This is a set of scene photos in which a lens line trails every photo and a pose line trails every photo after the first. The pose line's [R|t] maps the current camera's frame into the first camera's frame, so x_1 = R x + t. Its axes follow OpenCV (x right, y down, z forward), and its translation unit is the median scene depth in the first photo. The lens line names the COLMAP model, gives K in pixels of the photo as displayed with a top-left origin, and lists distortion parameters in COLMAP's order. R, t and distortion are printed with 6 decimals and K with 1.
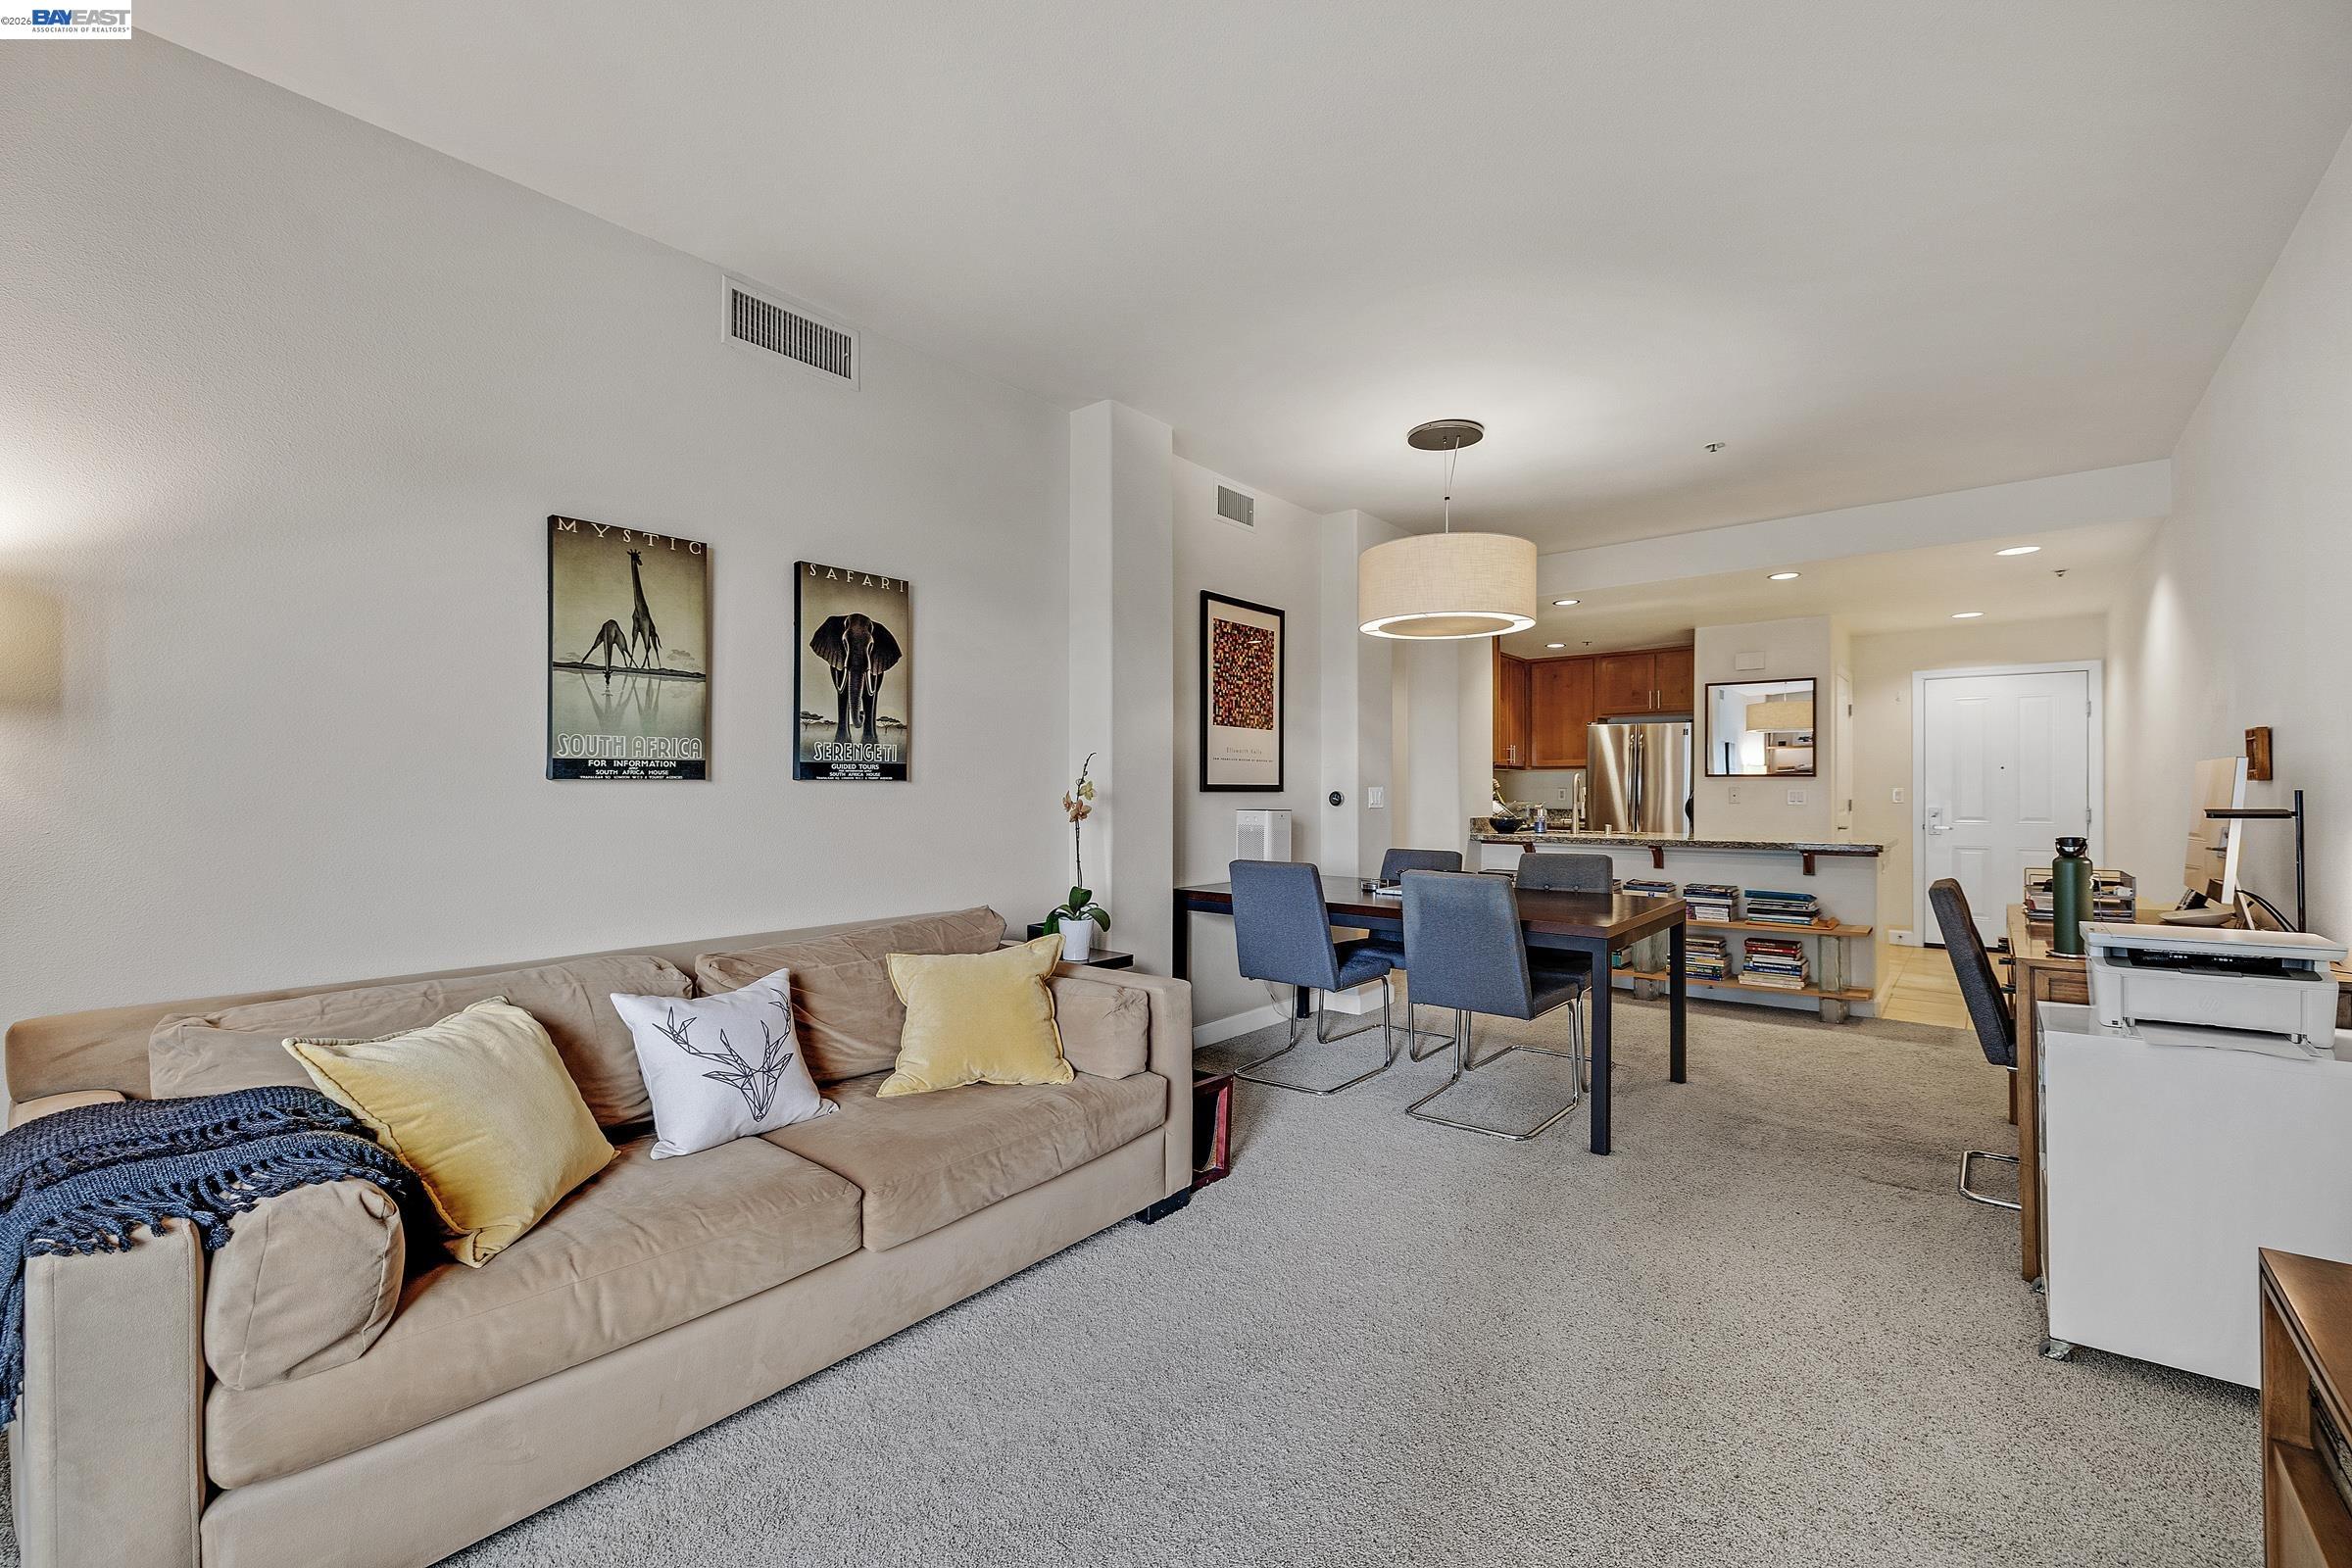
lens RADIAL K [[985.3, 0, 1172.2], [0, 985.3, 791.2], [0, 0, 1]] dist [0.001092, -0.000311]
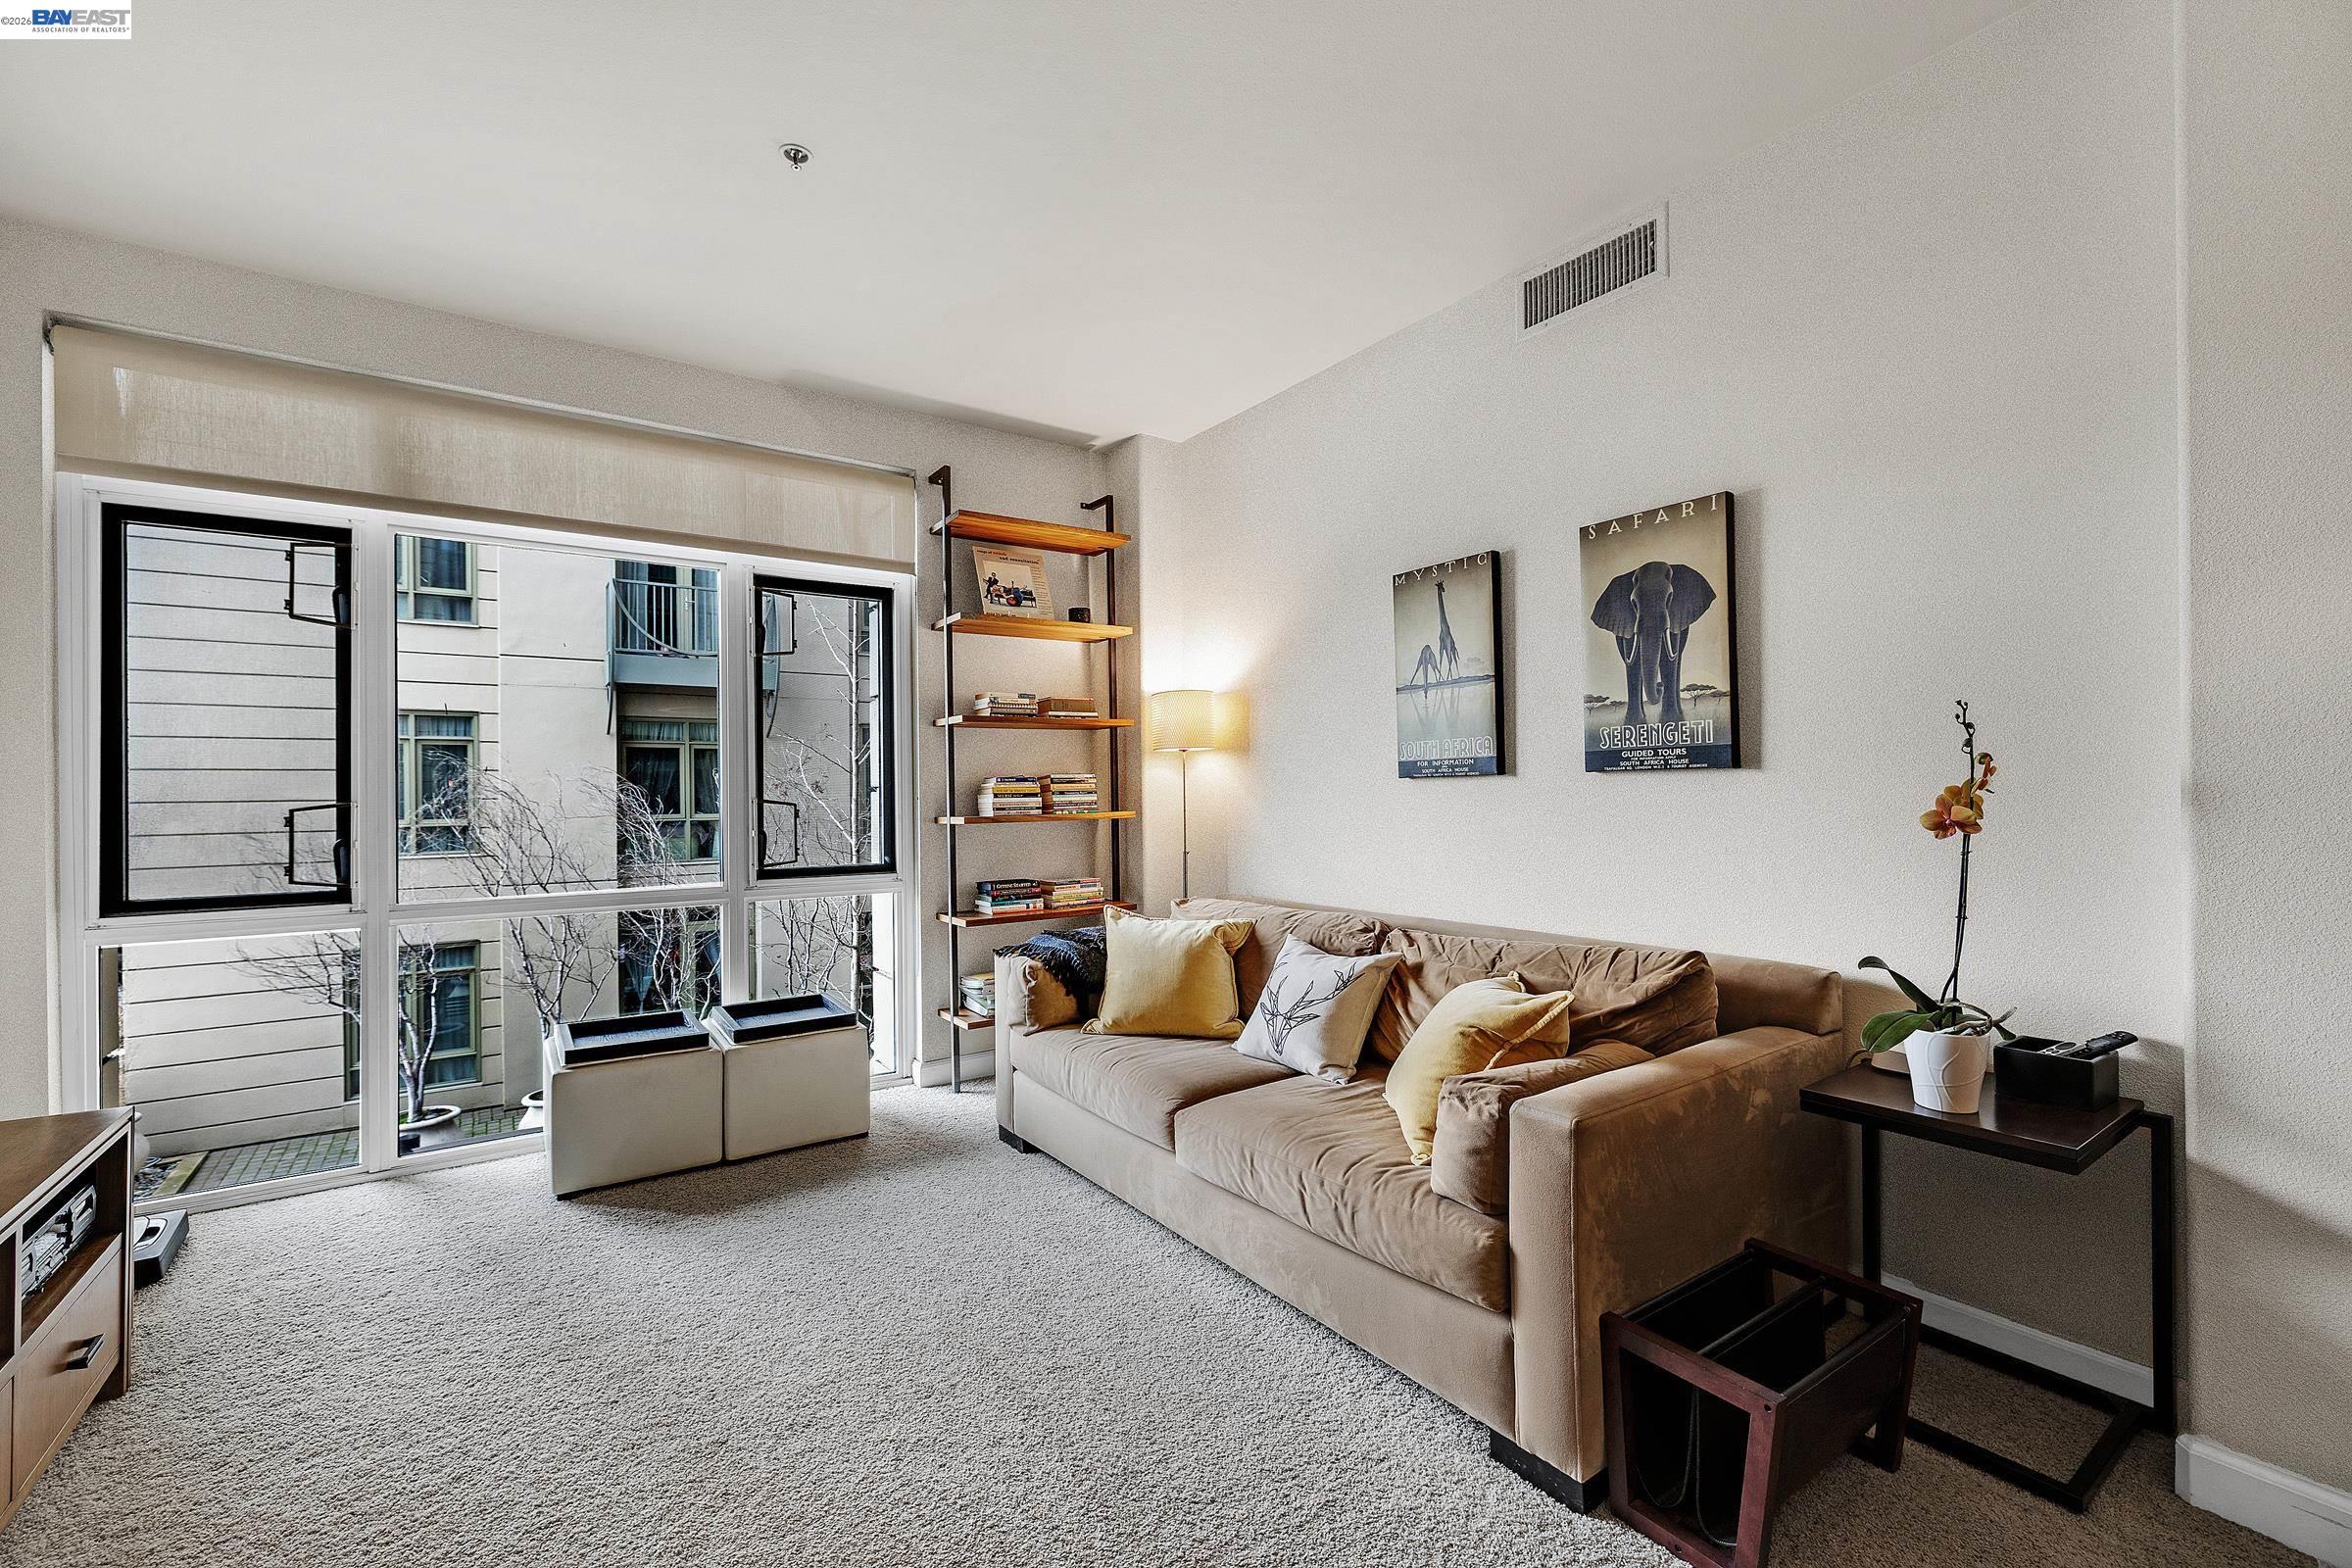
lens RADIAL K [[985.3, 0, 1166.1], [0, 985.3, 789.0], [0, 0, 1]] dist [0.001092, -0.000311]
pose [[-0.277311, 0.001218, -0.960779, 0.346698], [0.011261, 0.999935, -0.001983, 0.001071], [0.960714, -0.011369, -0.277307, 0.519268]]
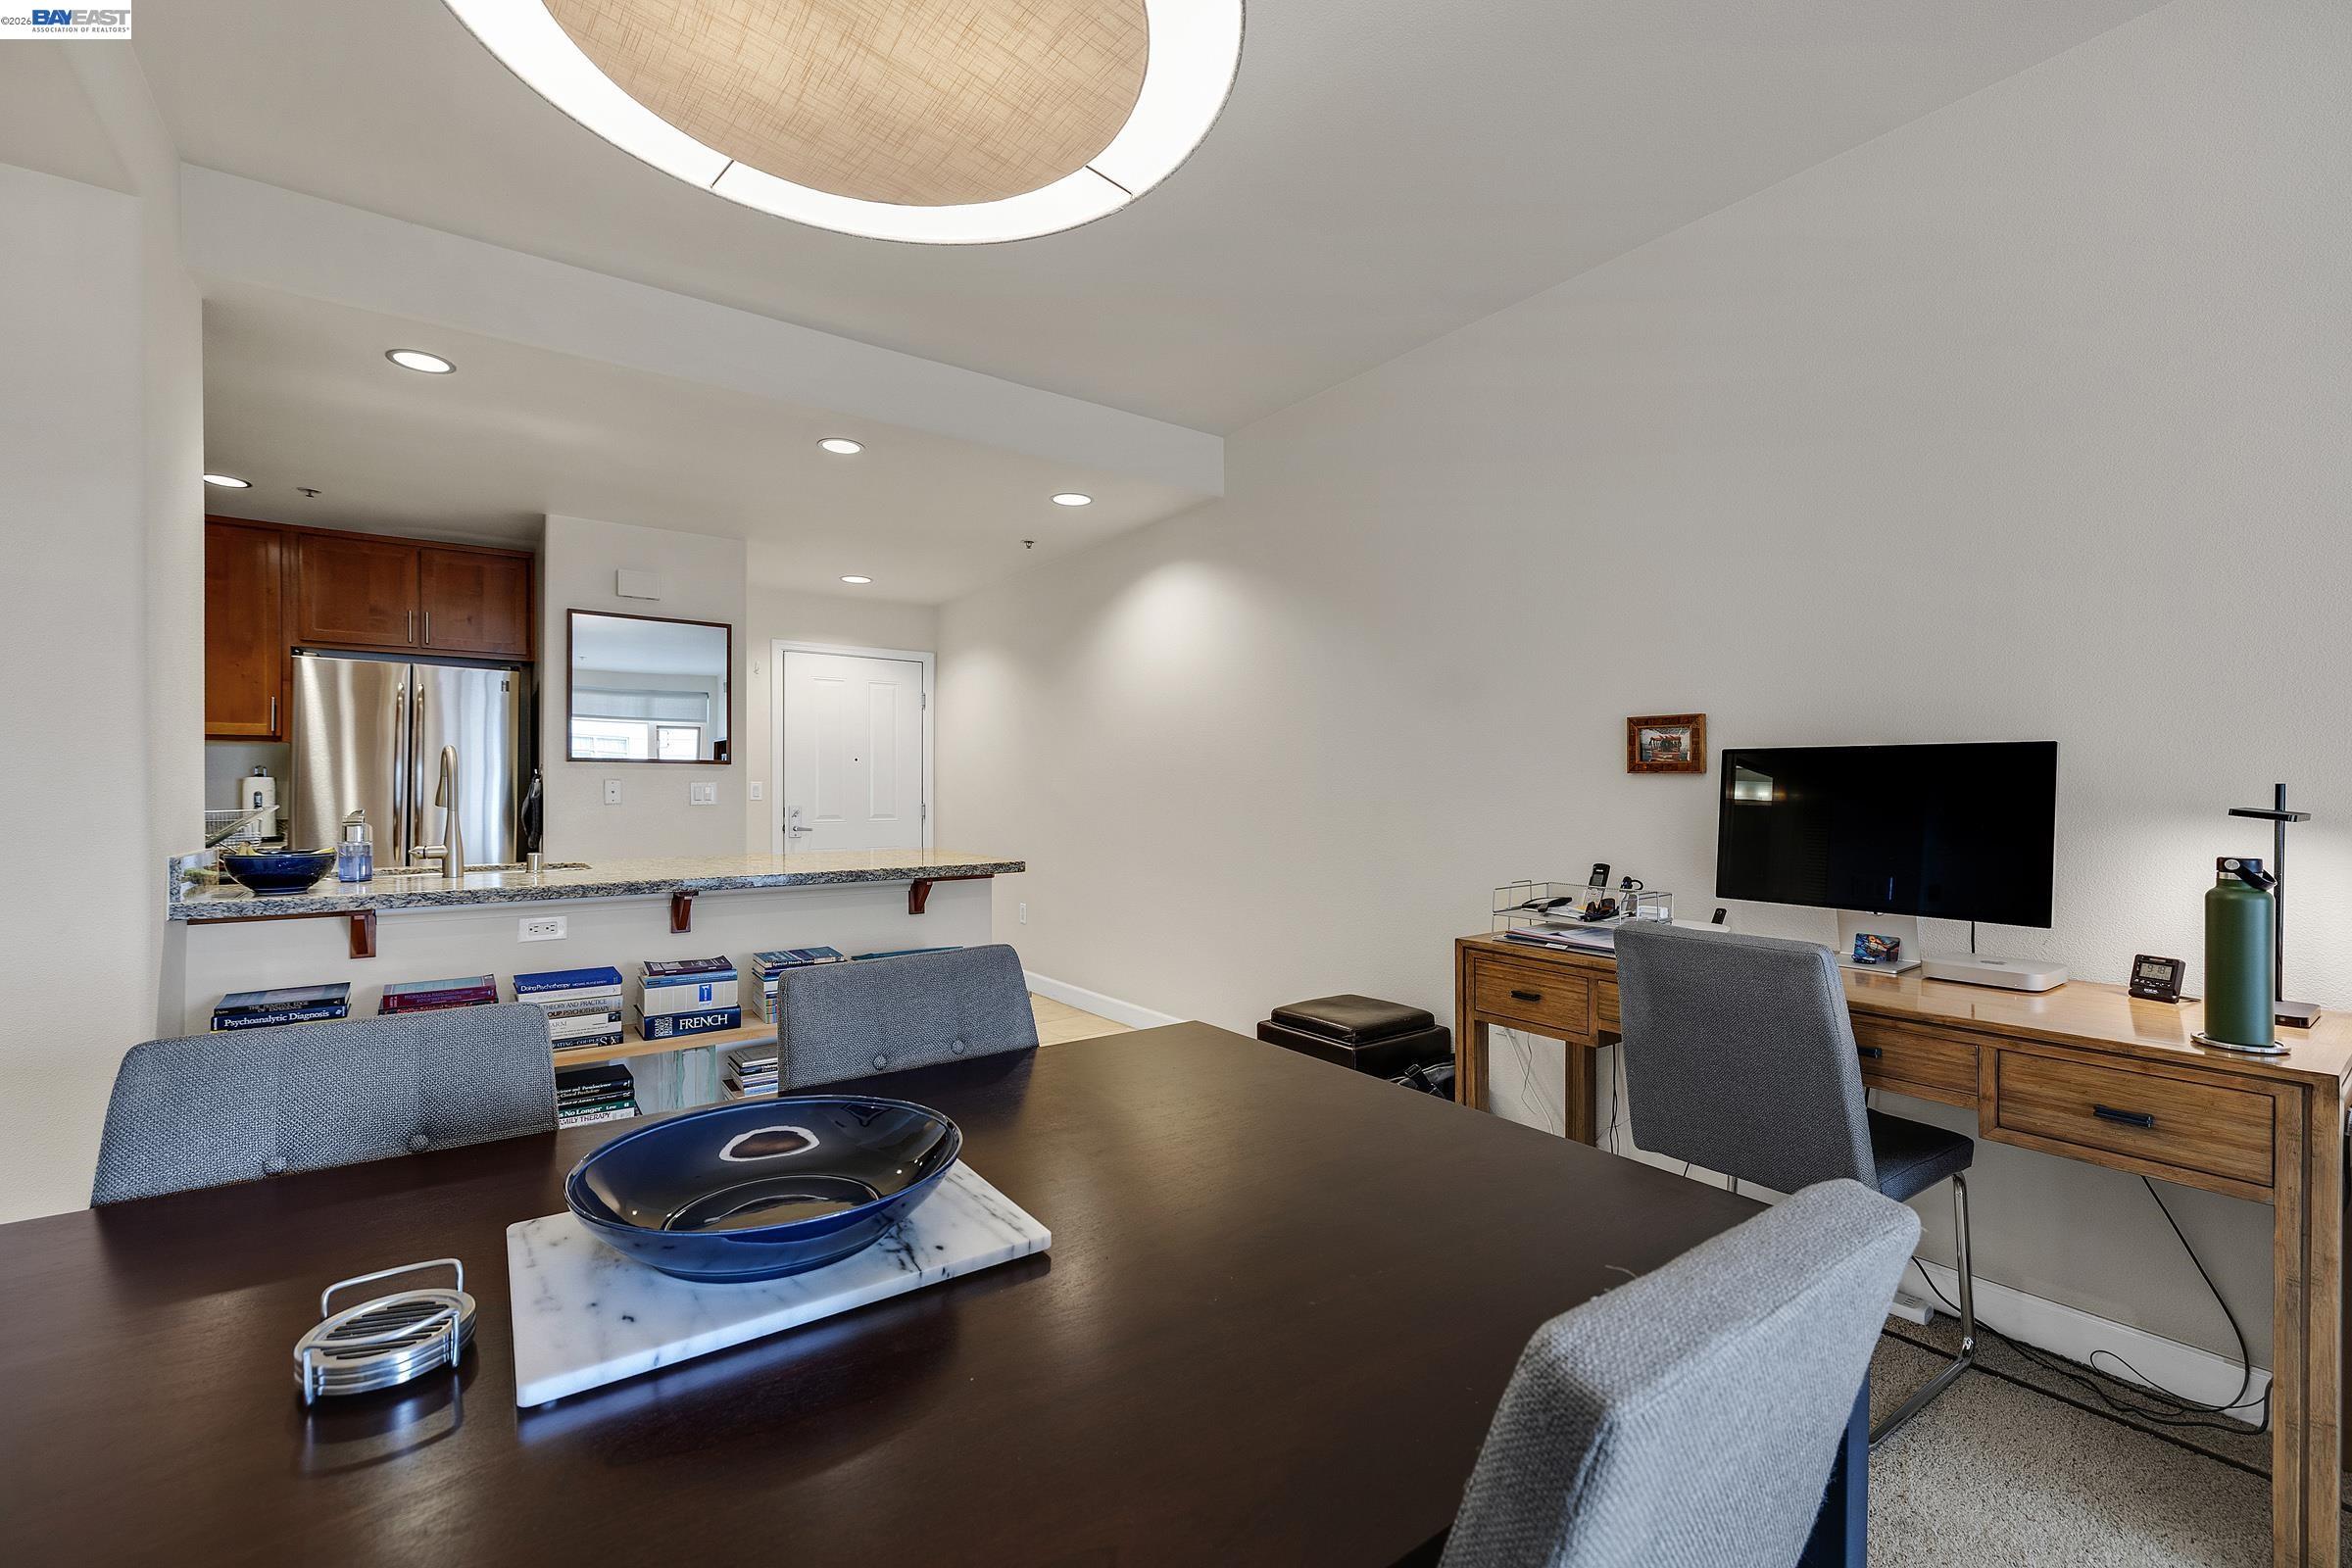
lens RADIAL K [[985.3, 0, 1177.1], [0, 985.3, 788.4], [0, 0, 1]] dist [0.001092, -0.000311]
pose [[0.247879, -0.000609, 0.968791, 0.064056], [-0.001665, 0.999998, 0.001055, 0.001465], [-0.968789, -0.001874, 0.247878, 0.717574]]
